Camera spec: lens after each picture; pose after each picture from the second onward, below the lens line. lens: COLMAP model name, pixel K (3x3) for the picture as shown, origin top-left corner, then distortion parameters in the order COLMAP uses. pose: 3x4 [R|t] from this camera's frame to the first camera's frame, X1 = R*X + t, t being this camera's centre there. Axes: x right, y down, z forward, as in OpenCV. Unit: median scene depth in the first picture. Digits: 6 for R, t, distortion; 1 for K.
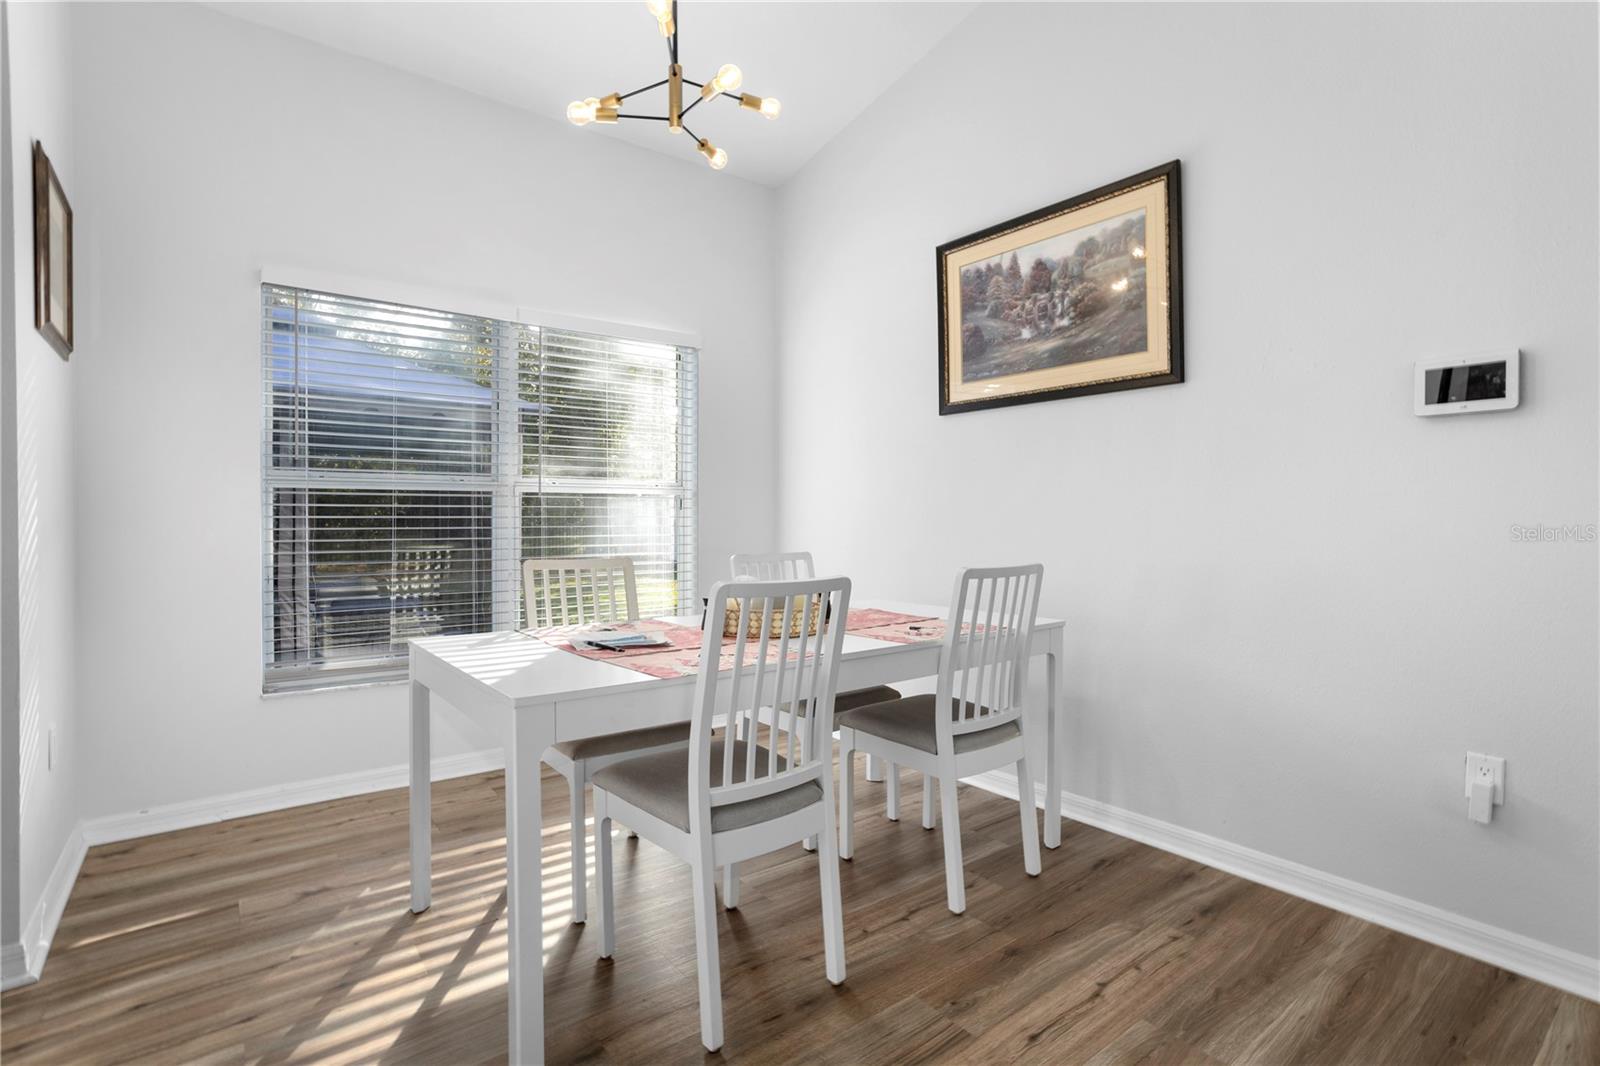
lens RADIAL K [[767.1, 0, 804.9], [0, 767.1, 529.9], [0, 0, 1]] dist [-0.016818, 0.005345]
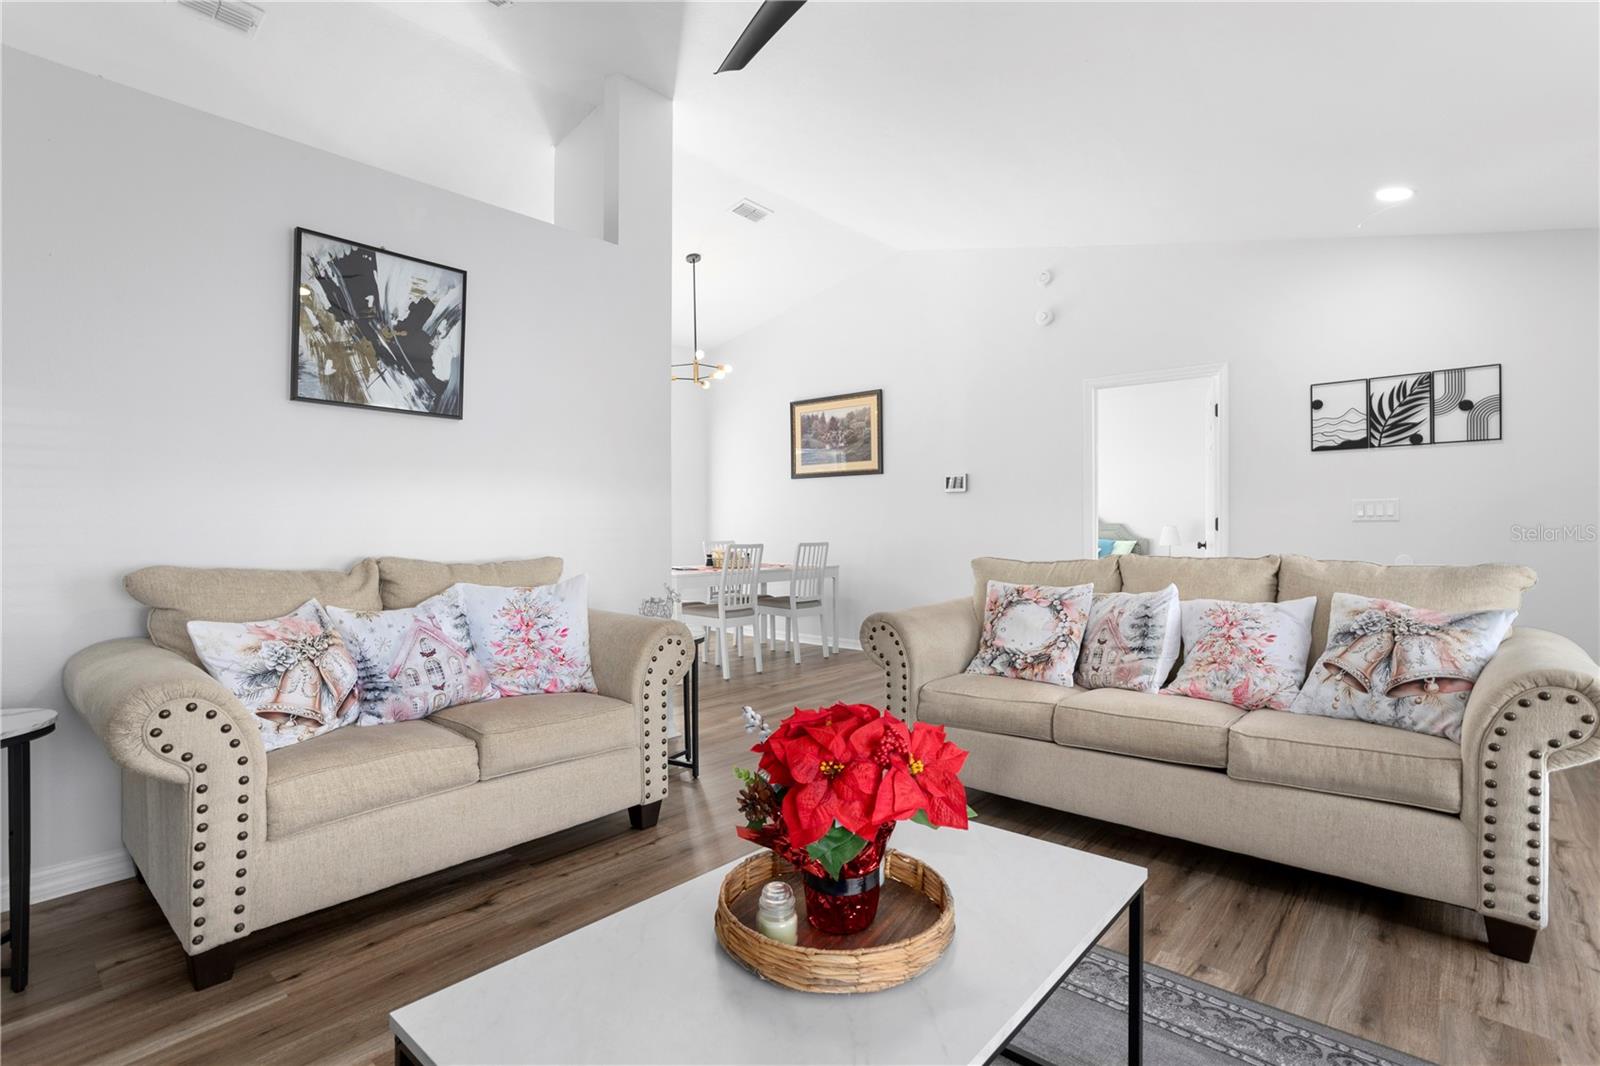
lens RADIAL K [[767.1, 0, 805.5], [0, 767.1, 529.2], [0, 0, 1]] dist [-0.016818, 0.005345]
pose [[0.982039, 0.001481, 0.188674, -0.235517], [-0.001459, 0.999999, -0.000255, -0.000557], [-0.188674, -0.000025, 0.982040, -1.376519]]
